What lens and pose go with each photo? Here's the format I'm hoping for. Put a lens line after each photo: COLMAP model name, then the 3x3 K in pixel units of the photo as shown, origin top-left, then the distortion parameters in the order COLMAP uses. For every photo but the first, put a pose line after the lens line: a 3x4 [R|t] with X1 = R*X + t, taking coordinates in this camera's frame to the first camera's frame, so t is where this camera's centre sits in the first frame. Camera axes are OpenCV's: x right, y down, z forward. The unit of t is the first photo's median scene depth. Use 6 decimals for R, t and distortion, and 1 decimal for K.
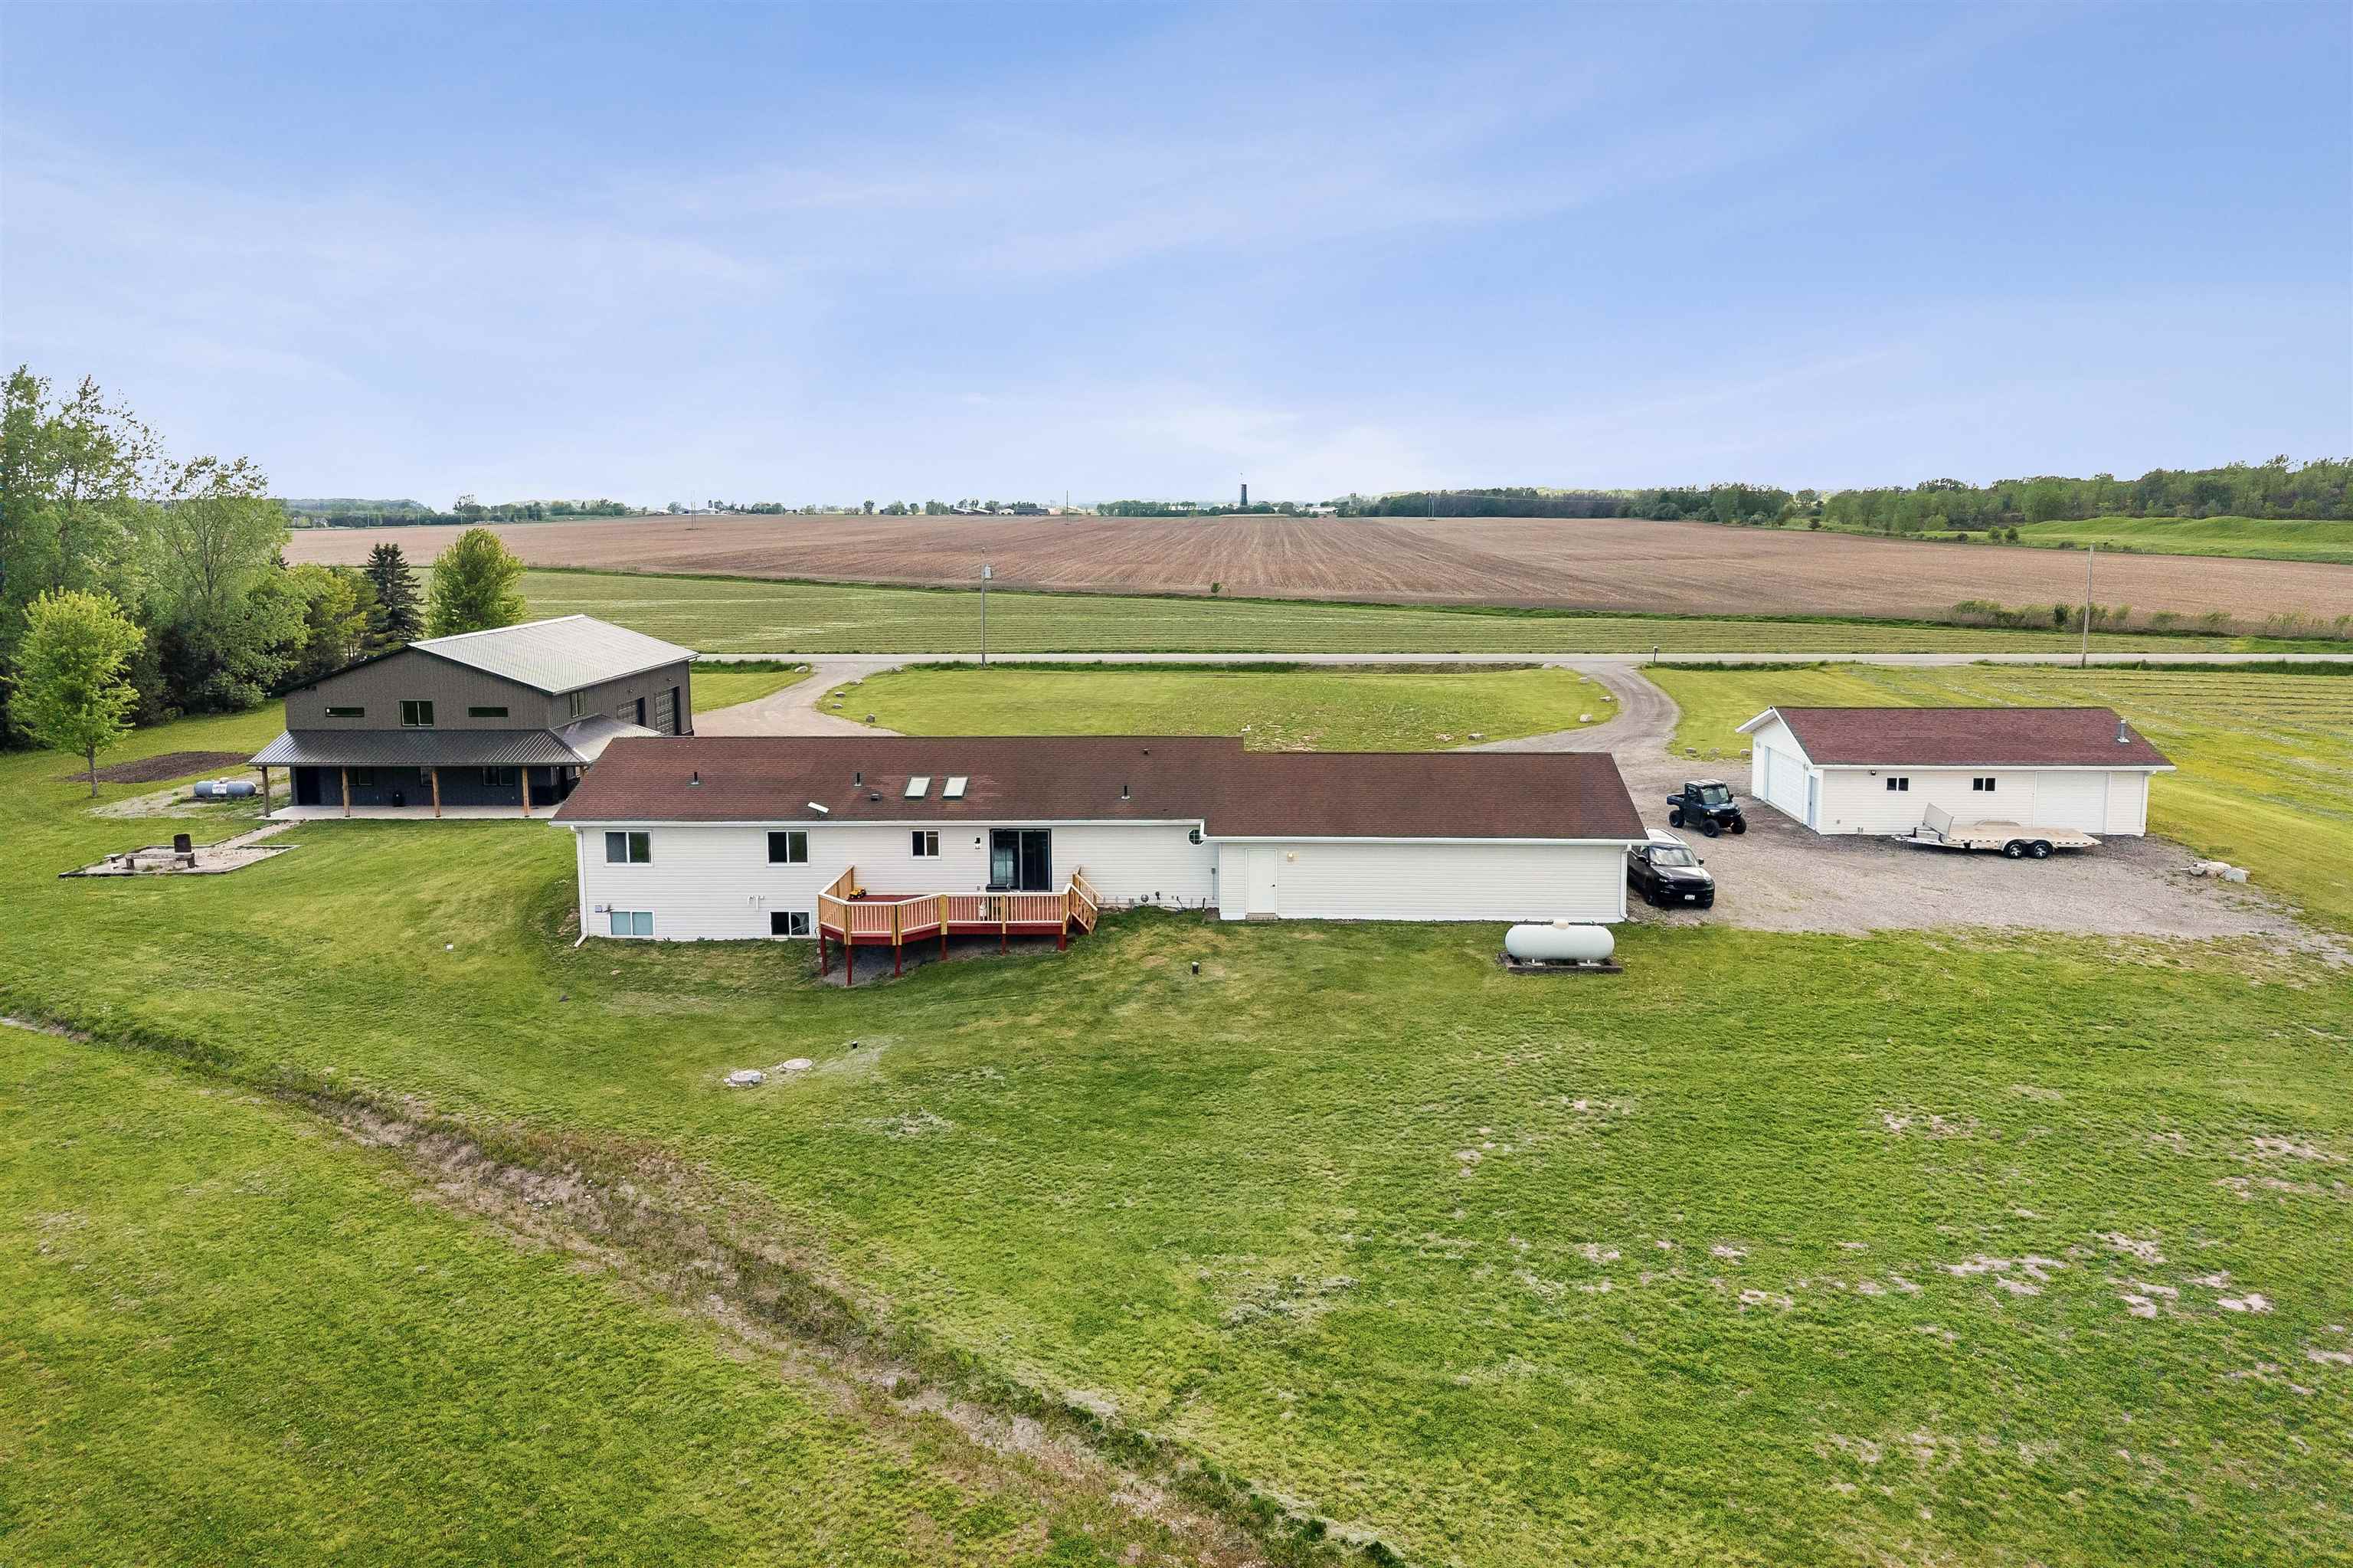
lens RADIAL K [[1567.4, 0, 1176.5], [0, 1567.4, 784.0], [0, 0, 1]] dist [0.002664, 0.000849]
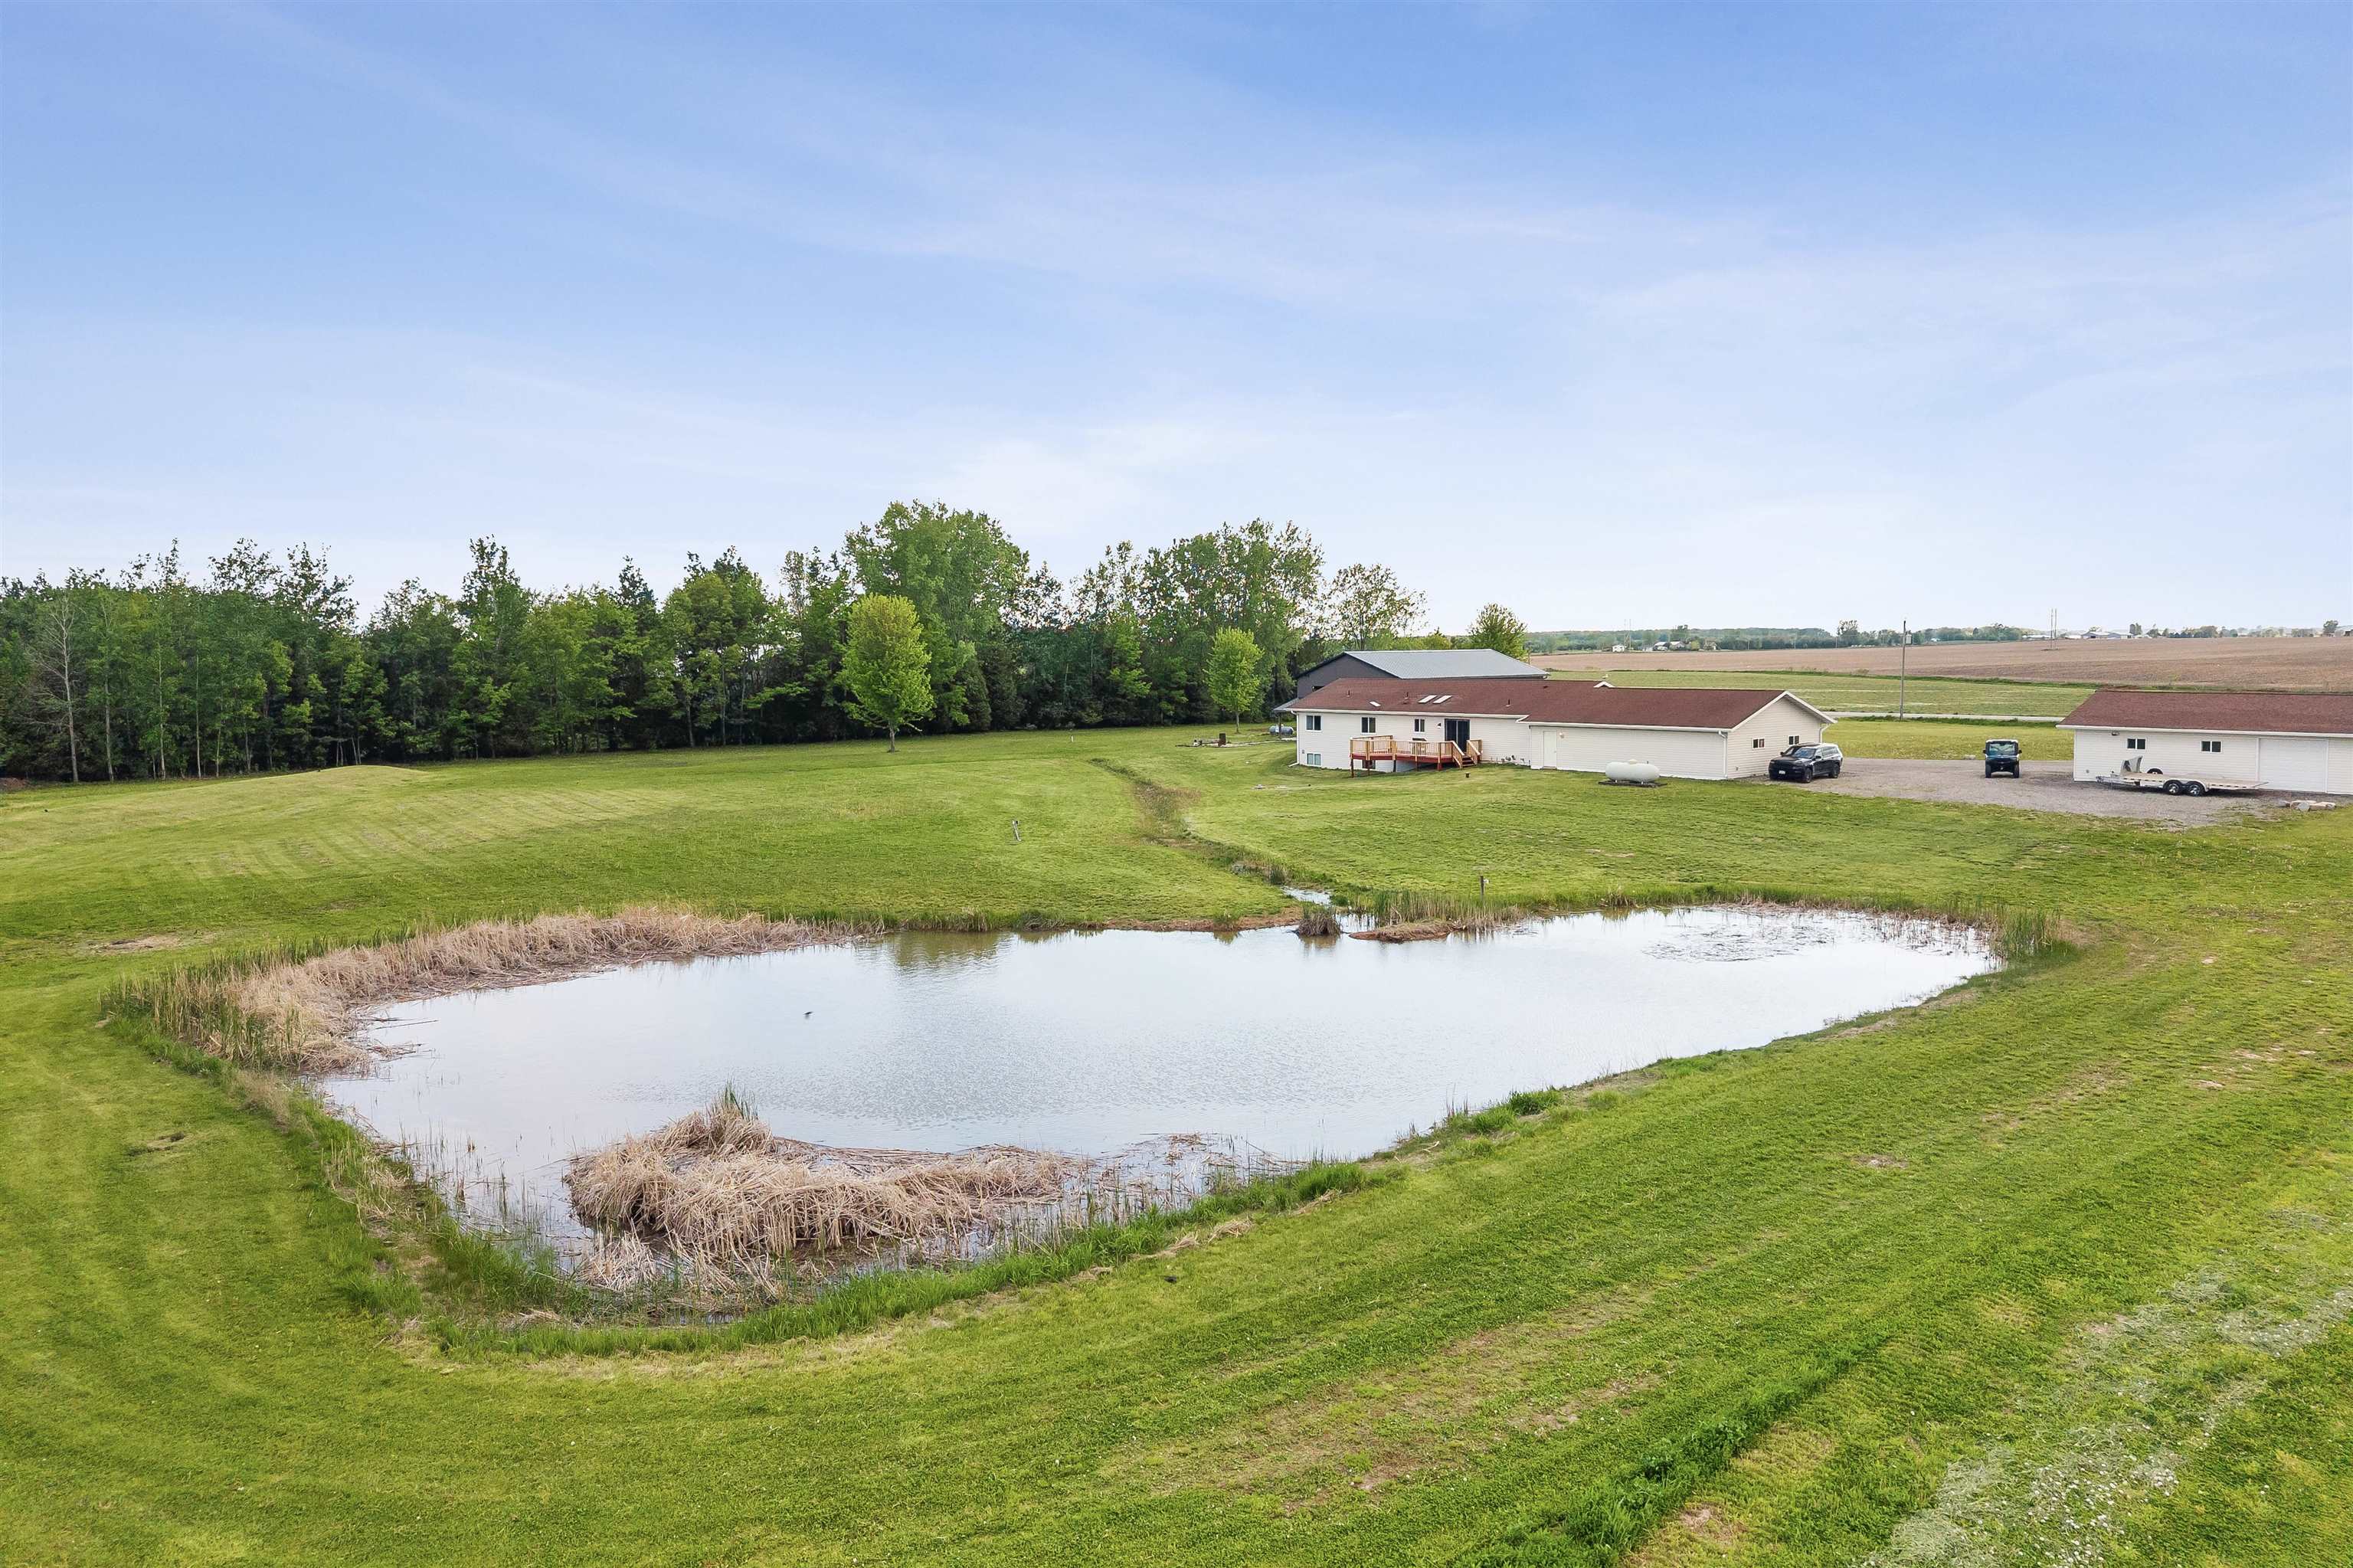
lens RADIAL K [[1567.4, 0, 1176.5], [0, 1567.4, 784.0], [0, 0, 1]] dist [0.002664, 0.000849]
pose [[0.642511, 0.062757, -0.763703, 1.122464], [-0.128567, 0.991341, -0.026701, 0.199209], [0.755414, 0.115342, 0.645016, -0.472180]]
